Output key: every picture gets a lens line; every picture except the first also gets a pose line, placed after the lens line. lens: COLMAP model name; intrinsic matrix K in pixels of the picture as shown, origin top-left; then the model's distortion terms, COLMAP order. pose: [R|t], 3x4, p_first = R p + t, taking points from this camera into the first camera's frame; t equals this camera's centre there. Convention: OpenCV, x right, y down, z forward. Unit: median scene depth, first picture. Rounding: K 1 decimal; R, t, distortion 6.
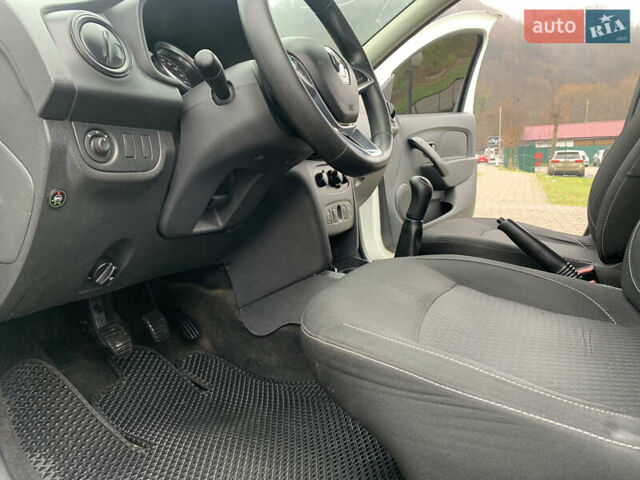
lens RADIAL K [[487.1, 0, 313.0], [0, 487.1, 238.3], [0, 0, 1]] dist [0.044893, -0.052510]
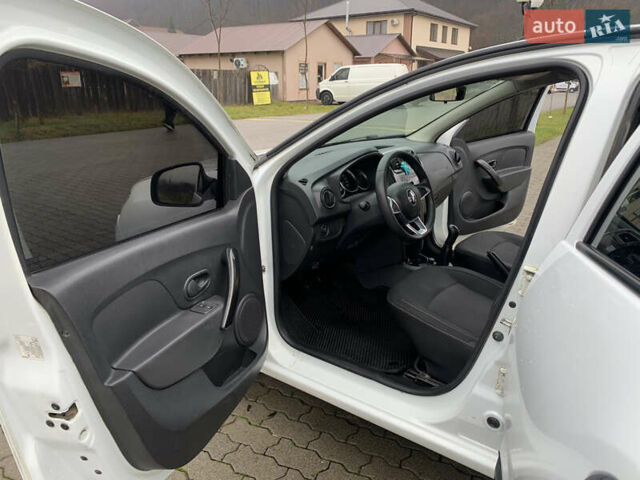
lens RADIAL K [[487.1, 0, 313.0], [0, 487.1, 238.3], [0, 0, 1]] dist [0.044893, -0.052510]
pose [[0.978197, 0.104810, -0.179294, 0.014906], [-0.074254, 0.982752, 0.169369, -0.334673], [0.193953, -0.152363, 0.969107, -0.980206]]
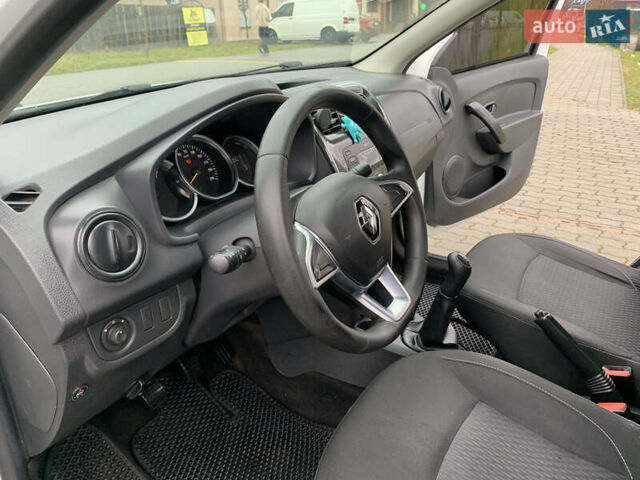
lens RADIAL K [[487.1, 0, 313.0], [0, 487.1, 238.3], [0, 0, 1]] dist [0.044893, -0.052510]
pose [[0.994259, 0.066288, -0.083990, 0.015191], [-0.041600, 0.962701, 0.267352, -0.348899], [0.098580, -0.262323, 0.959932, 0.073925]]
